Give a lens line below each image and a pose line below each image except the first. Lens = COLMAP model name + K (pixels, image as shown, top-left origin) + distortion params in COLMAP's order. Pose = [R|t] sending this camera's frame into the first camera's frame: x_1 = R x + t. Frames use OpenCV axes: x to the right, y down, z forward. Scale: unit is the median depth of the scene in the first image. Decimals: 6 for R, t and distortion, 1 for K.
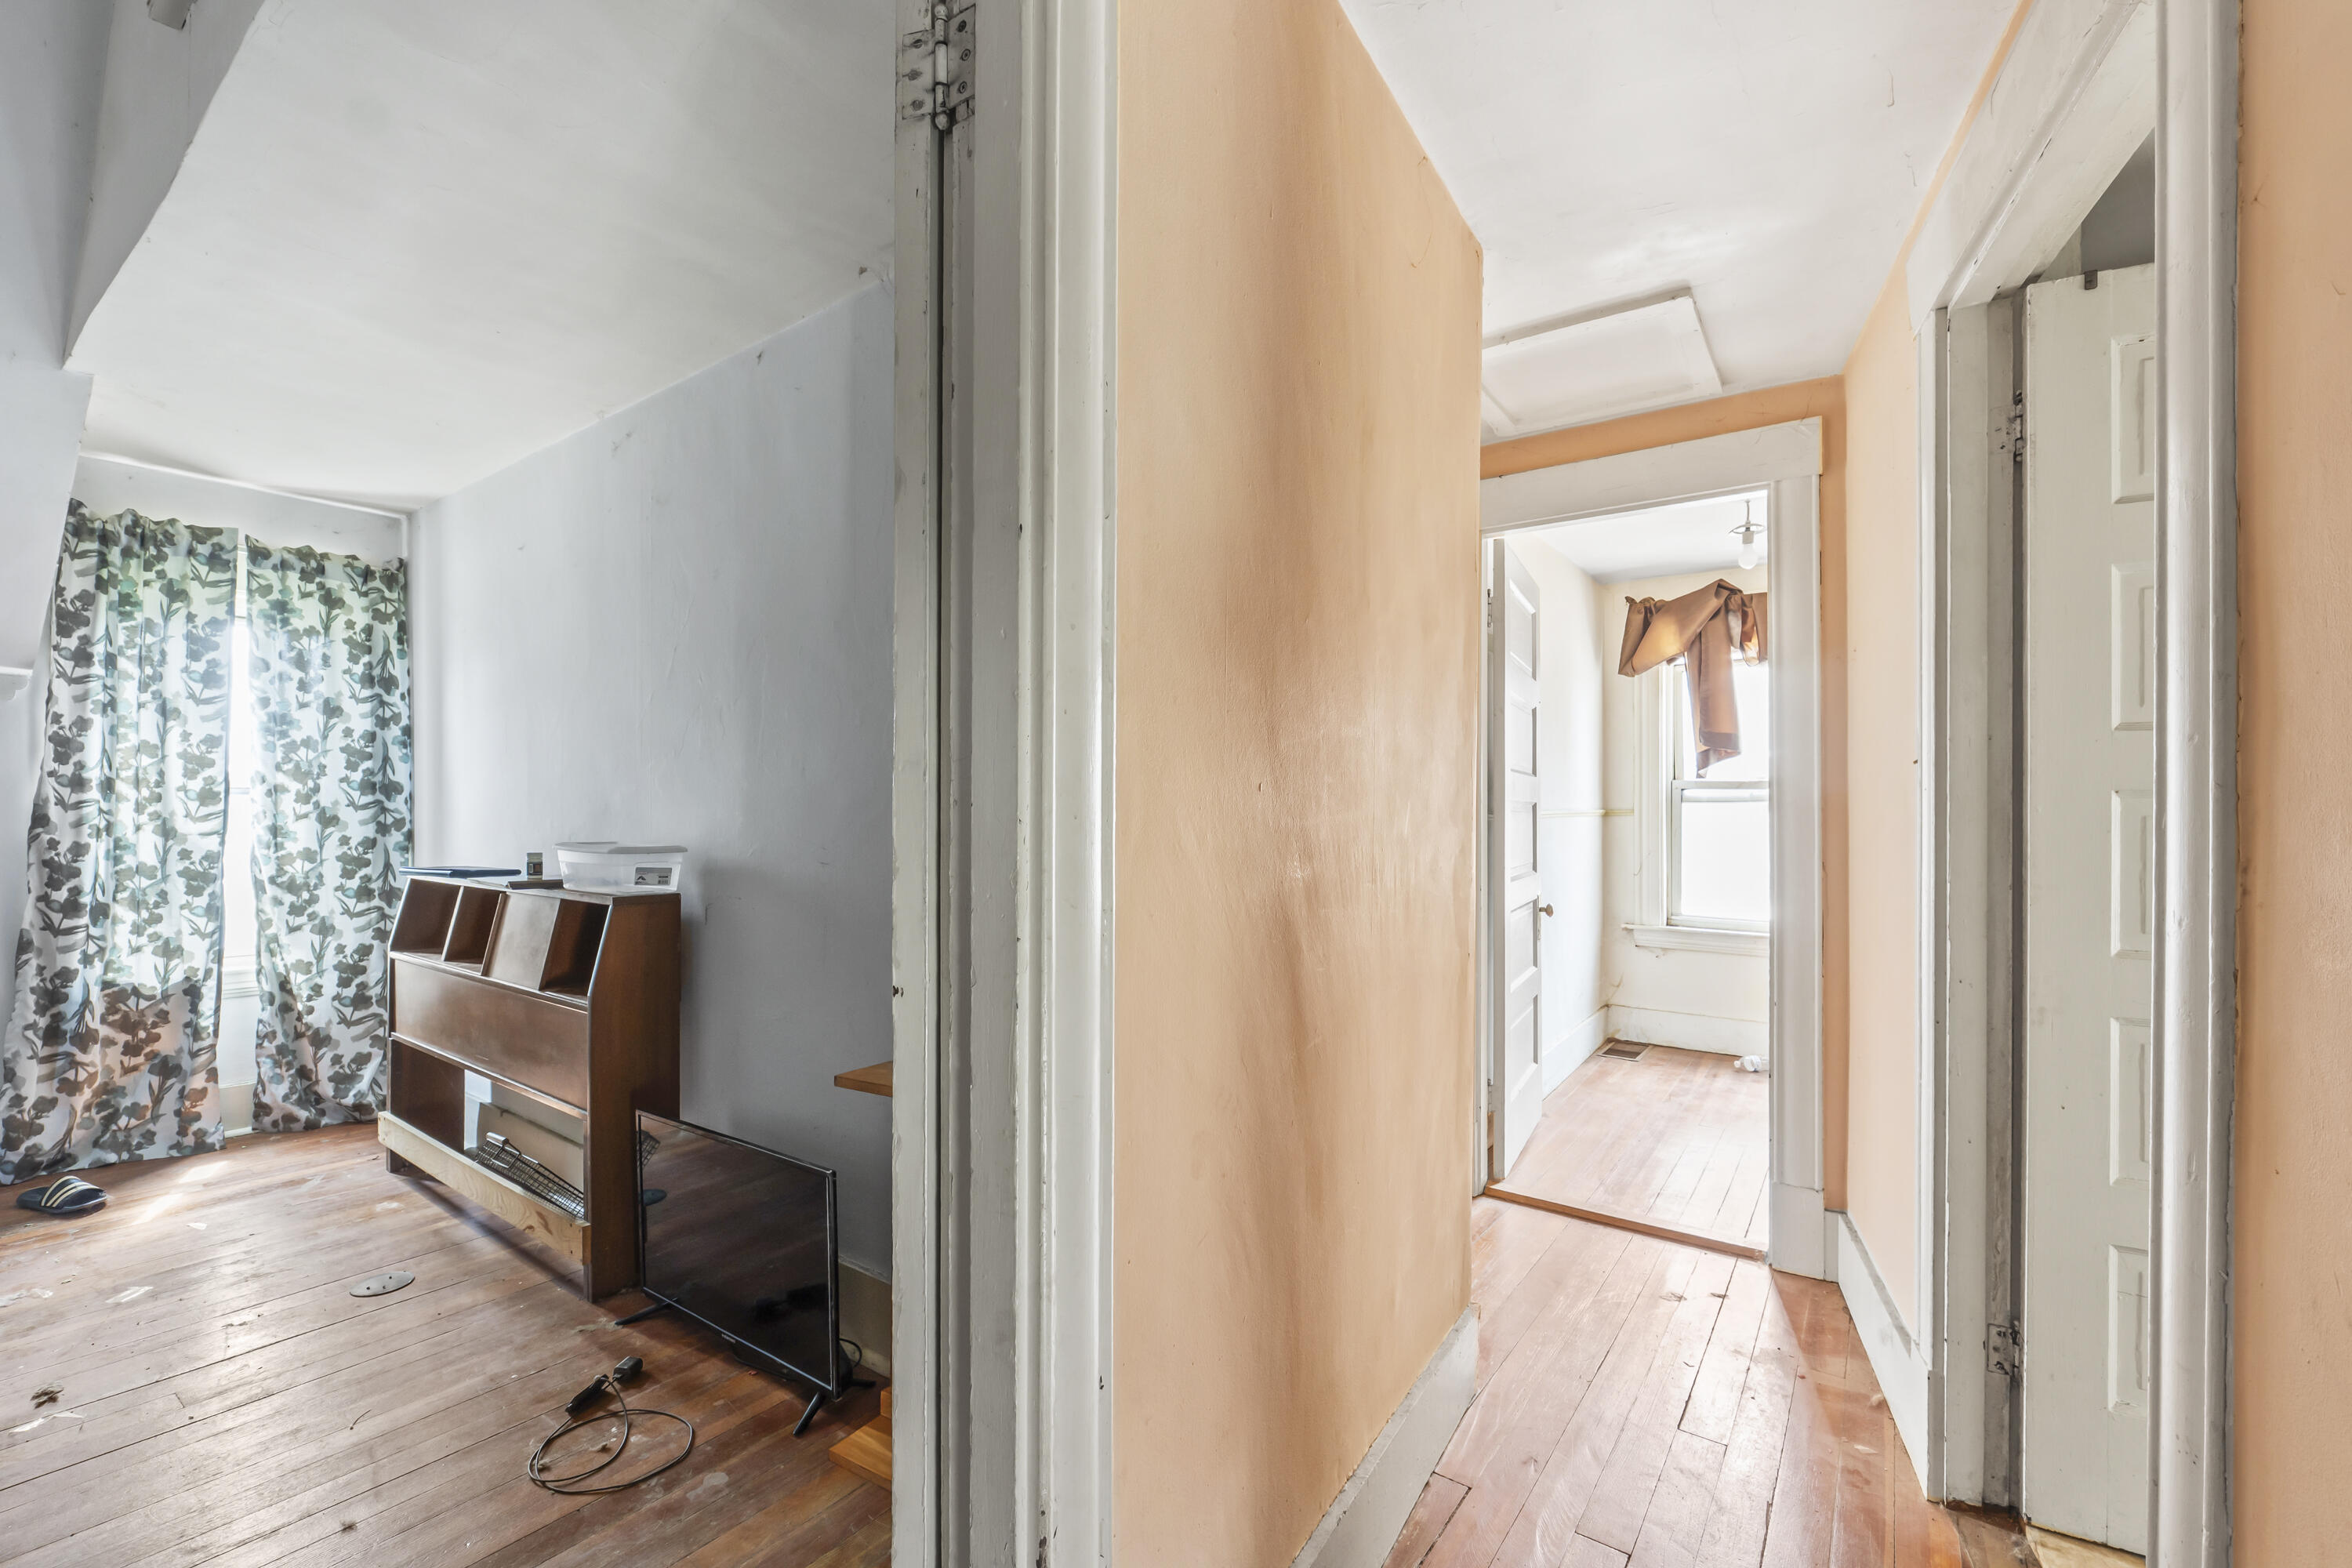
lens RADIAL K [[1004.6, 0, 1183.3], [0, 1004.6, 809.7], [0, 0, 1]] dist [-0.003042, -0.000572]
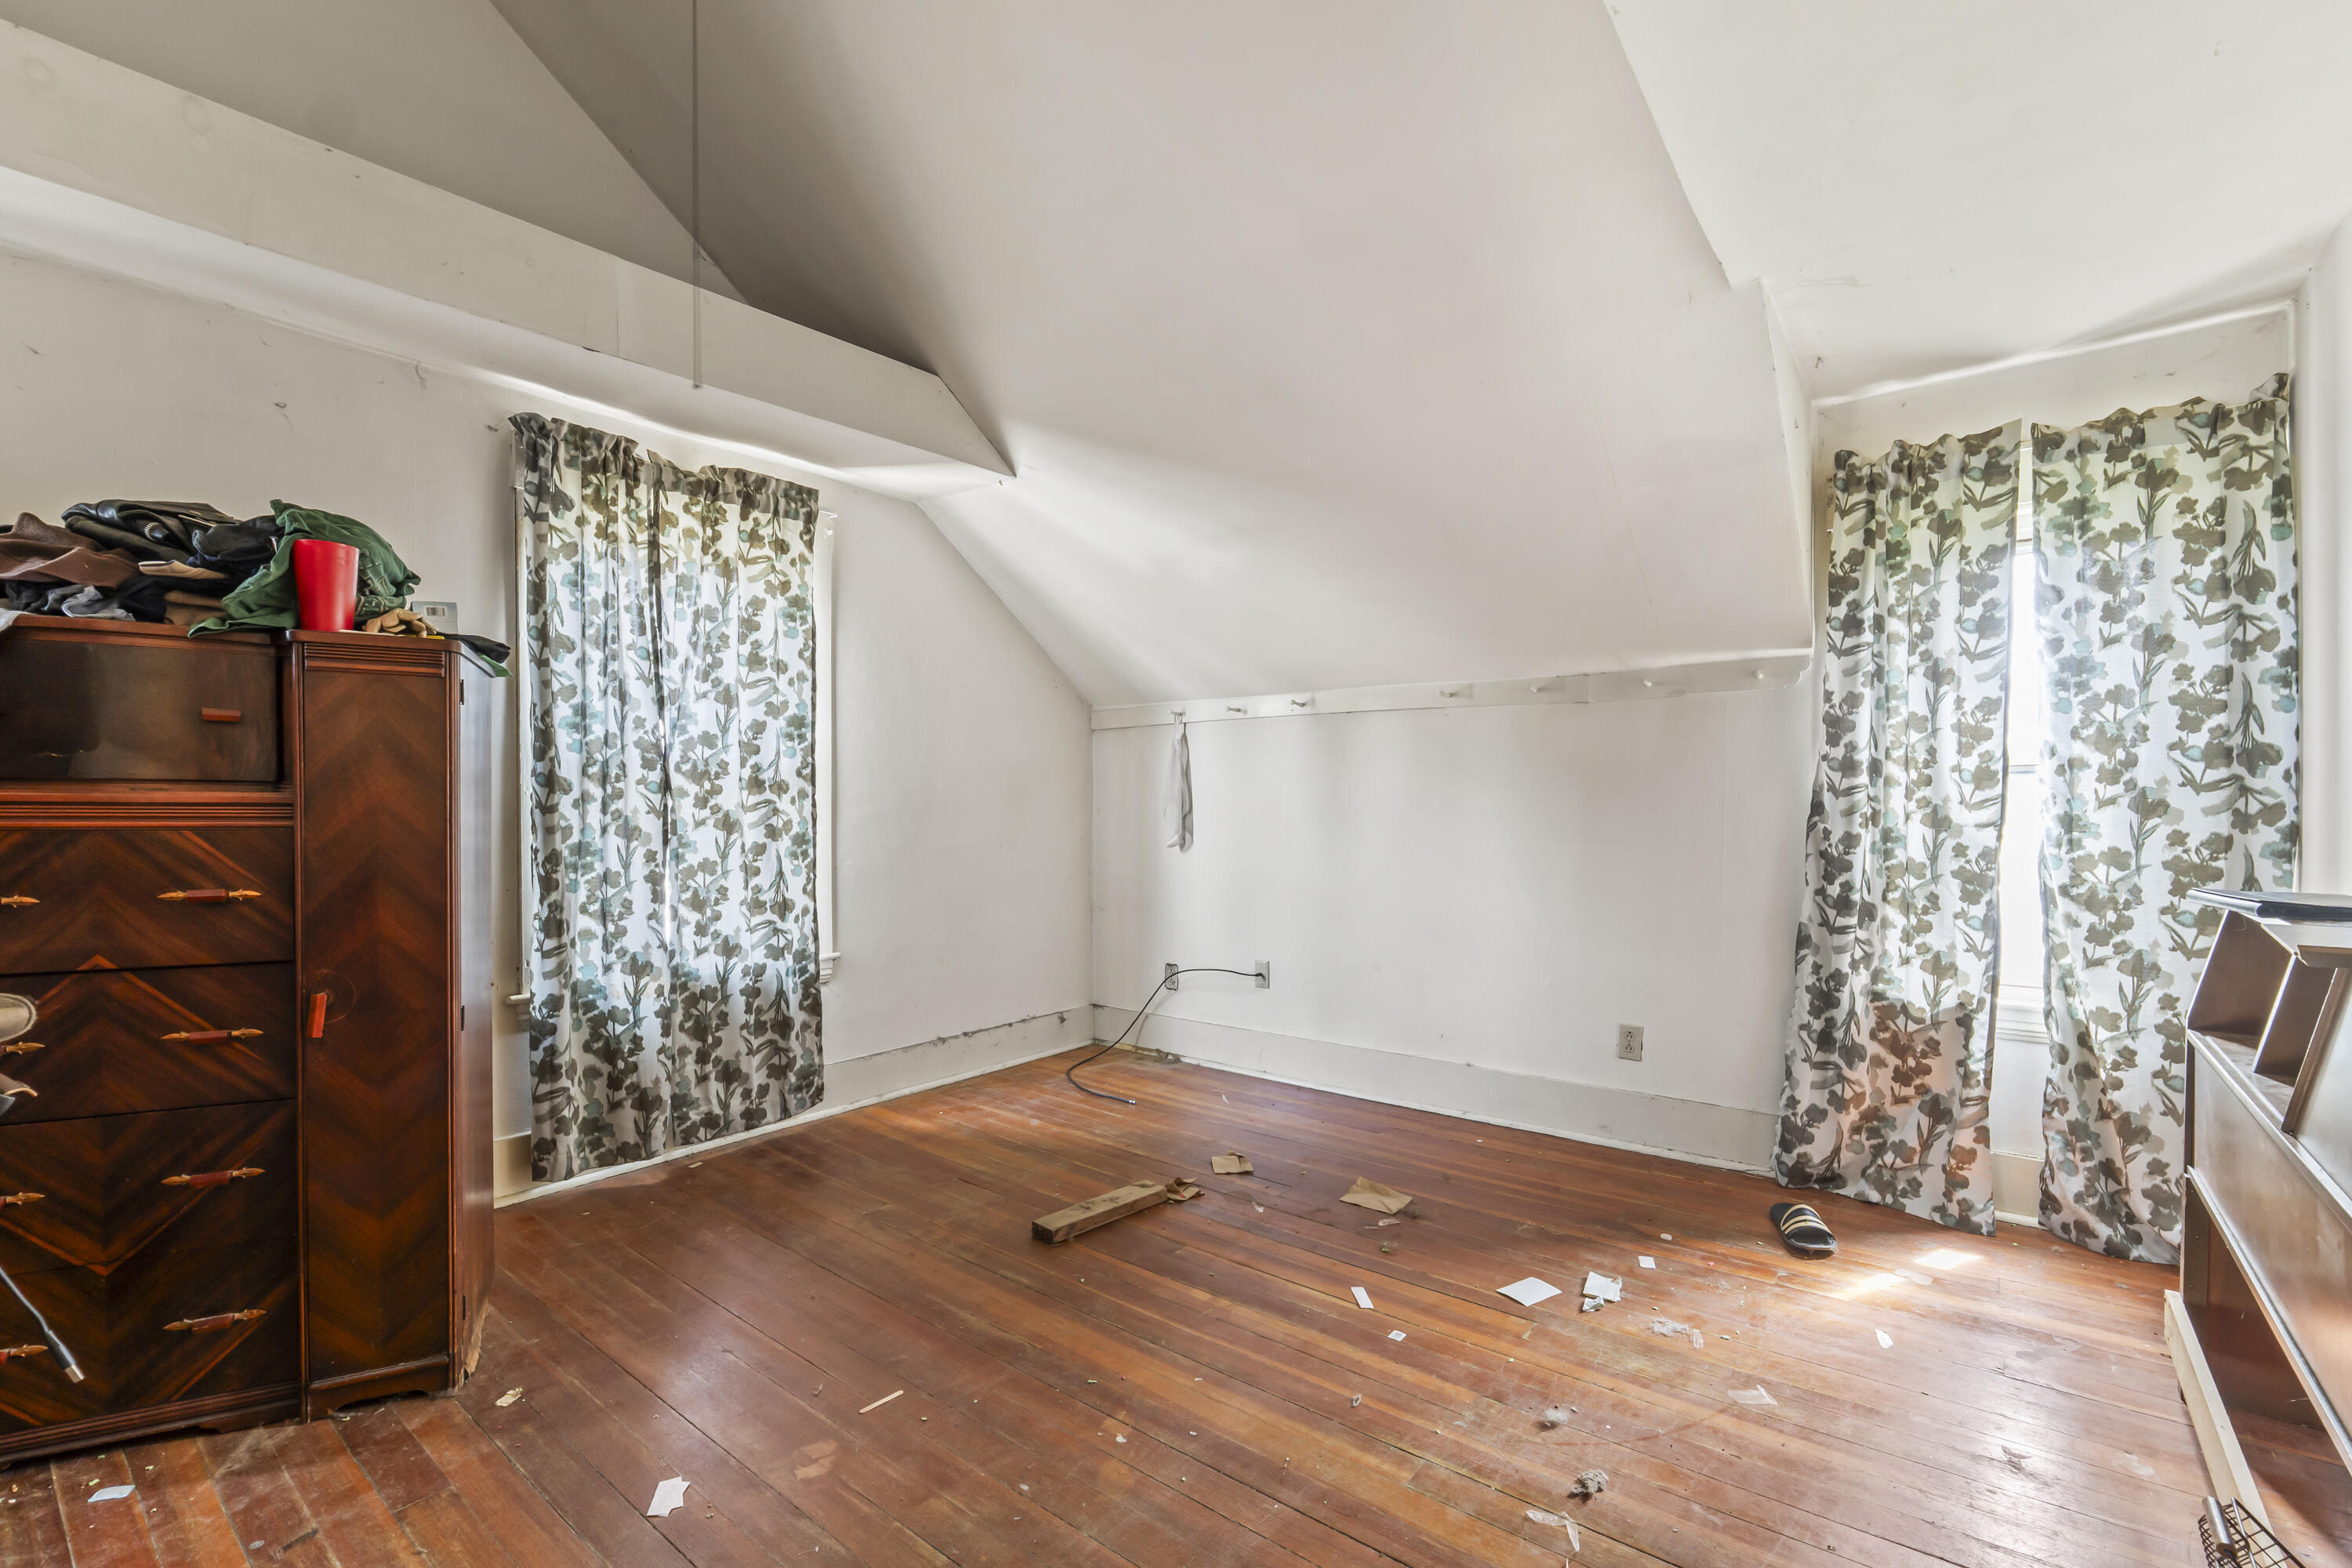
lens RADIAL K [[1004.6, 0, 1169.8], [0, 1004.6, 824.6], [0, 0, 1]] dist [-0.003042, -0.000572]
pose [[-0.038897, 0.011227, -0.999180, -0.168816], [0.008172, 0.999907, 0.010917, 0.010000], [0.999210, -0.007741, -0.038985, 0.396159]]
